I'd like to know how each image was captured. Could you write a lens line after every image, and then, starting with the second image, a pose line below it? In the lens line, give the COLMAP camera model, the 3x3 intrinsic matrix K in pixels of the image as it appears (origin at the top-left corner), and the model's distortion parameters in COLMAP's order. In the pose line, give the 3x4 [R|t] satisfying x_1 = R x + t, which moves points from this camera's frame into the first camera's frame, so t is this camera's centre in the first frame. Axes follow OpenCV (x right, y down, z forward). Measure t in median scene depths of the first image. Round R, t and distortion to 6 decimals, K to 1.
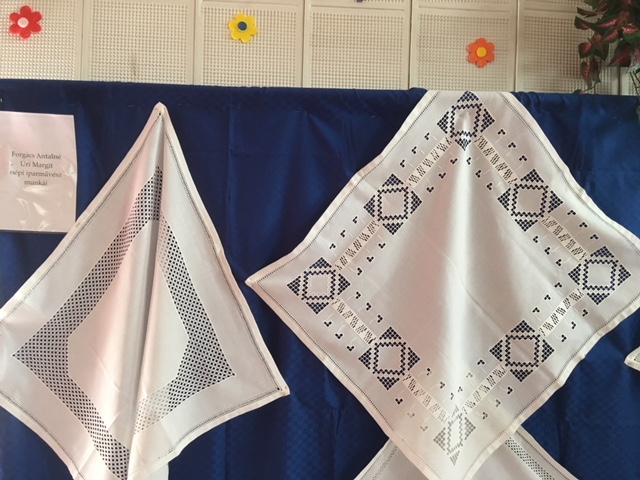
lens RADIAL K [[544.3, 0, 320.0], [0, 544.3, 237.3], [0, 0, 1]] dist [0.038975, -0.062707]
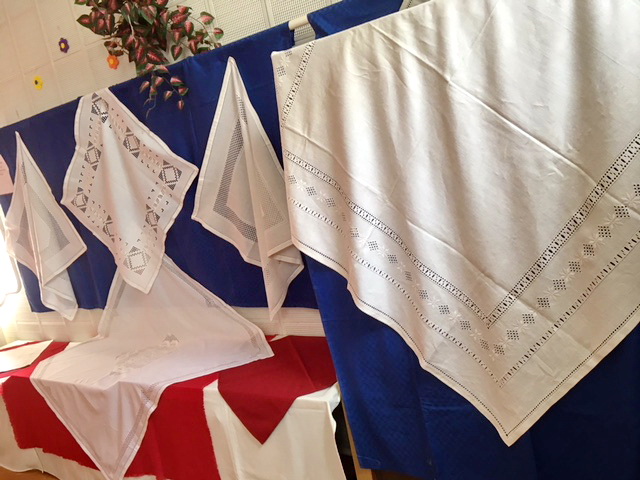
lens RADIAL K [[544.3, 0, 320.7], [0, 544.3, 241.4], [0, 0, 1]] dist [0.038975, -0.062707]
pose [[0.813820, -0.083929, -0.575024, 1.975784], [0.205670, 0.967068, 0.149929, 0.116902], [0.543504, -0.240281, 0.804281, -0.255696]]
